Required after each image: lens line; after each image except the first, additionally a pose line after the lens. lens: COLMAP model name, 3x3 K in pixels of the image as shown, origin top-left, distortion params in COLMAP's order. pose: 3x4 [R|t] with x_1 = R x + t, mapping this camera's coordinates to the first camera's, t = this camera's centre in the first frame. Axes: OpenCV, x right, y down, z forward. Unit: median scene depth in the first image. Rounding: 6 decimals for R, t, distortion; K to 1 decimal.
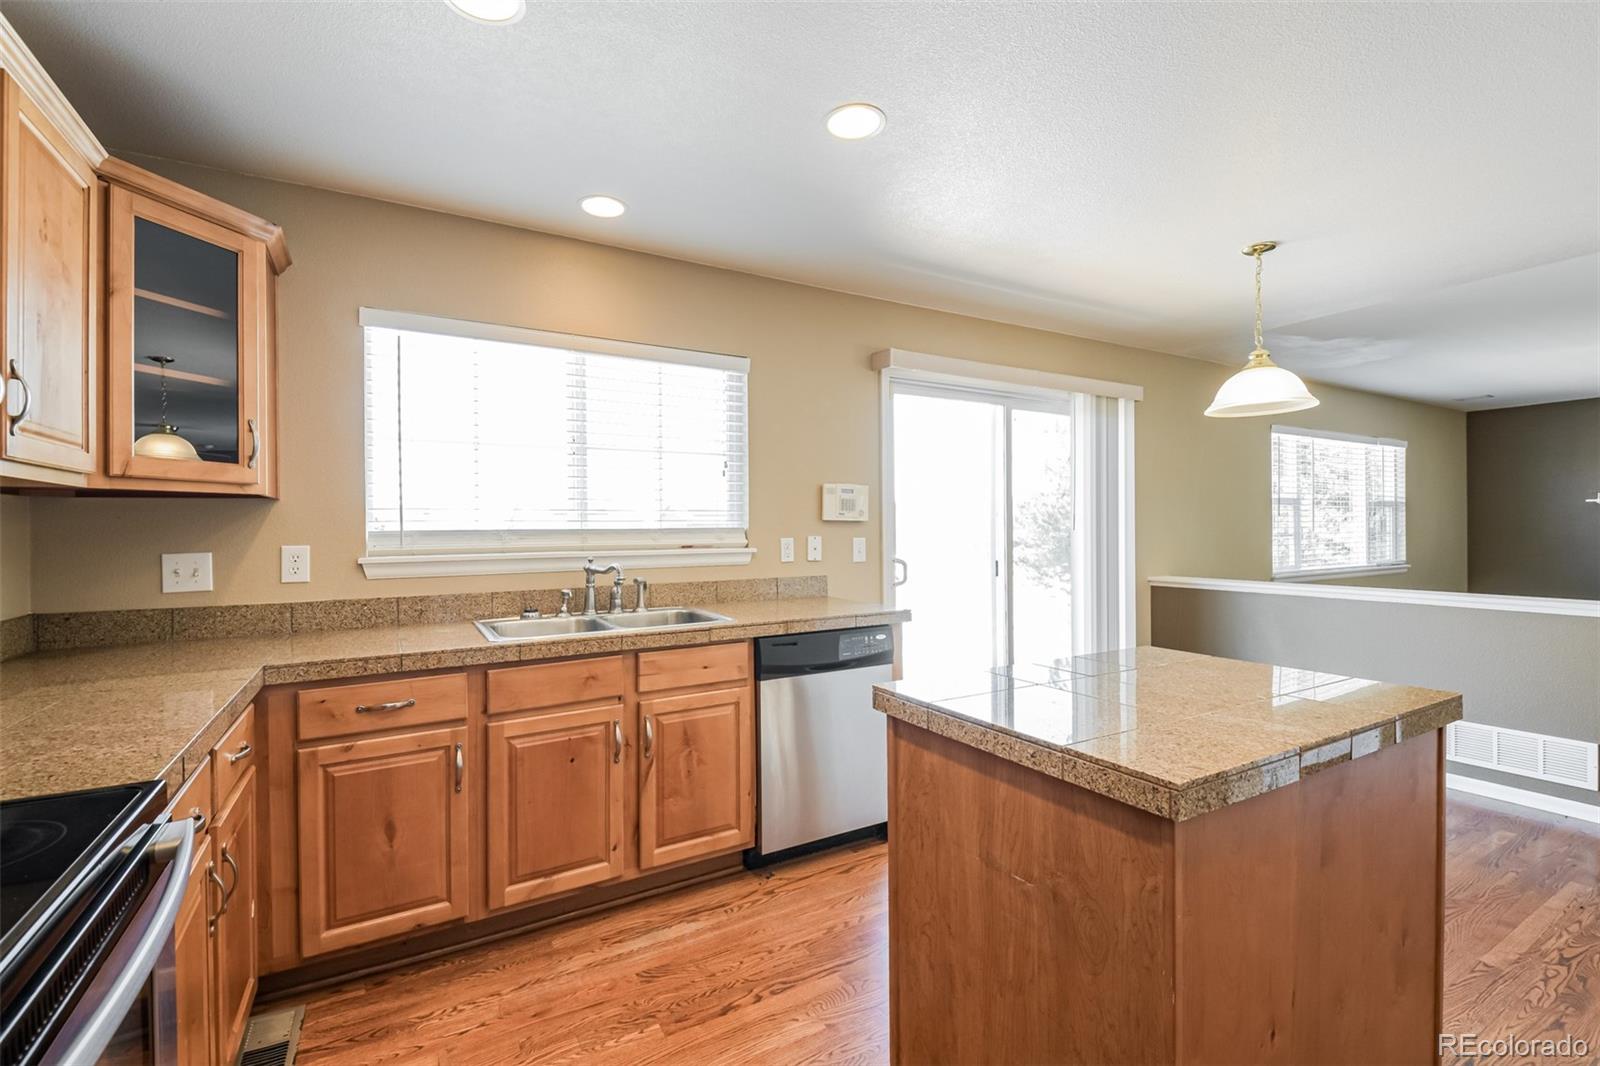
lens RADIAL K [[696.8, 0, 795.4], [0, 696.8, 524.7], [0, 0, 1]] dist [0.012525, -0.006507]
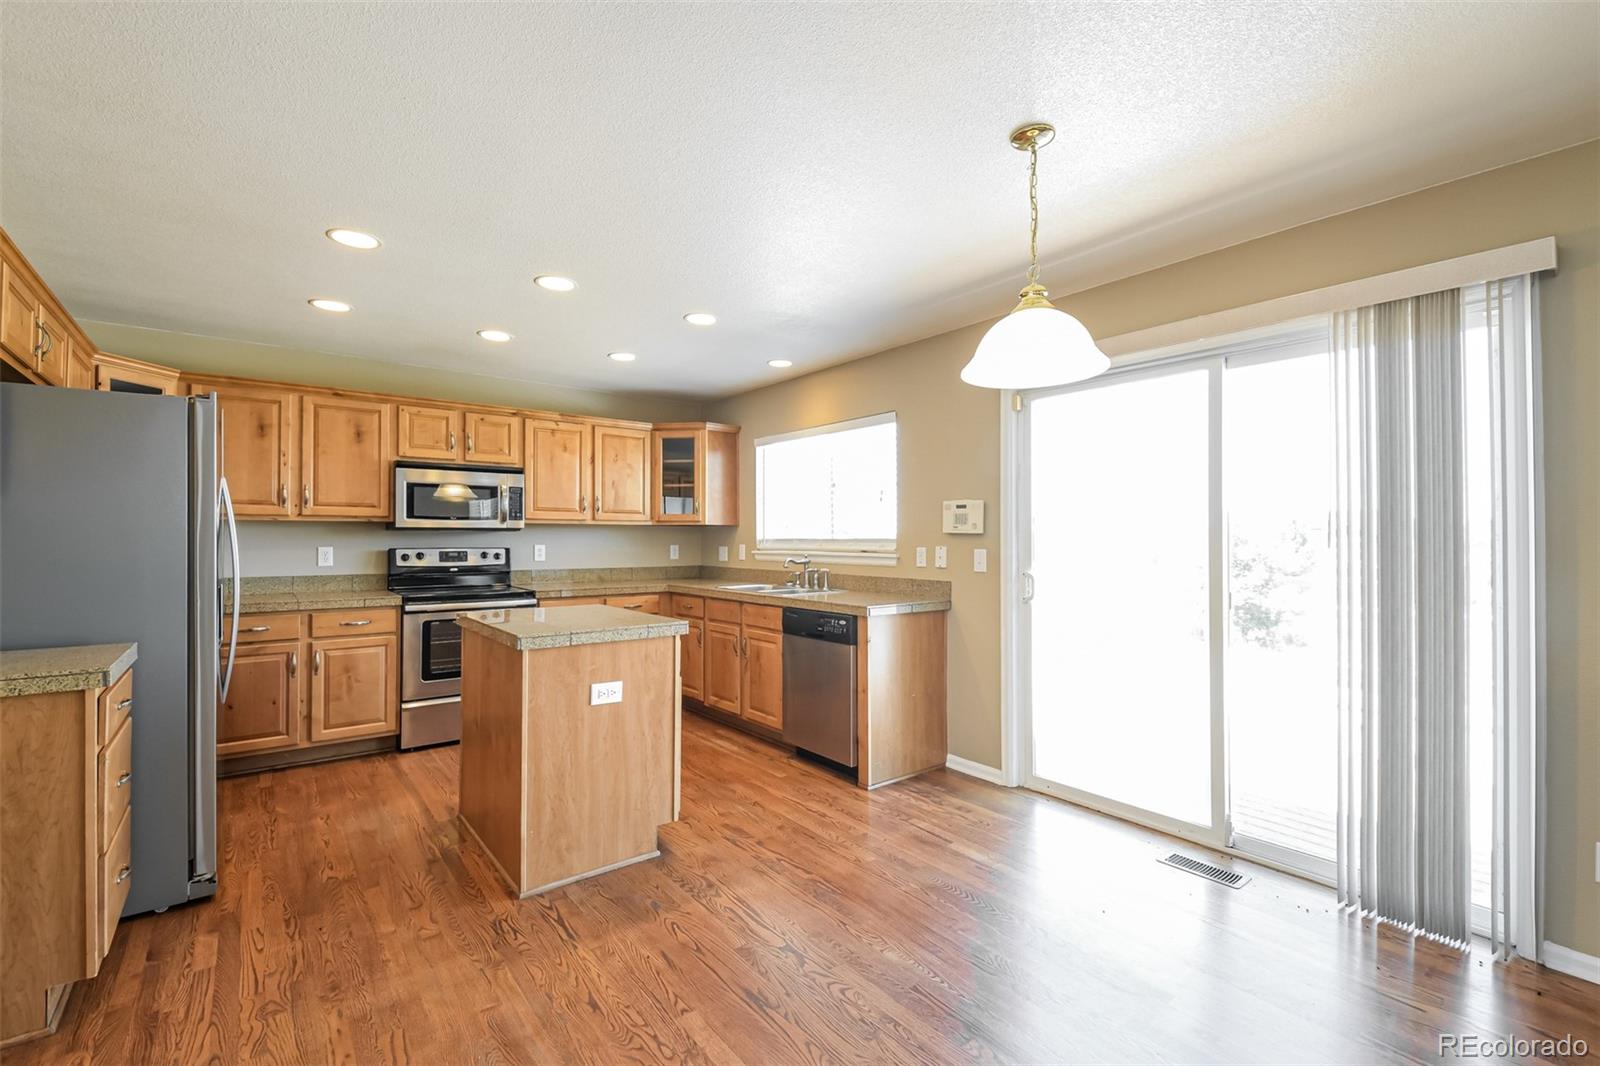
lens RADIAL K [[696.8, 0, 802.8], [0, 696.8, 535.7], [0, 0, 1]] dist [0.012525, -0.006507]
pose [[0.142291, 0.002451, -0.989822, 1.296863], [0.000206, 0.999997, 0.002506, -0.005307], [0.989825, -0.000560, 0.142290, 0.677020]]
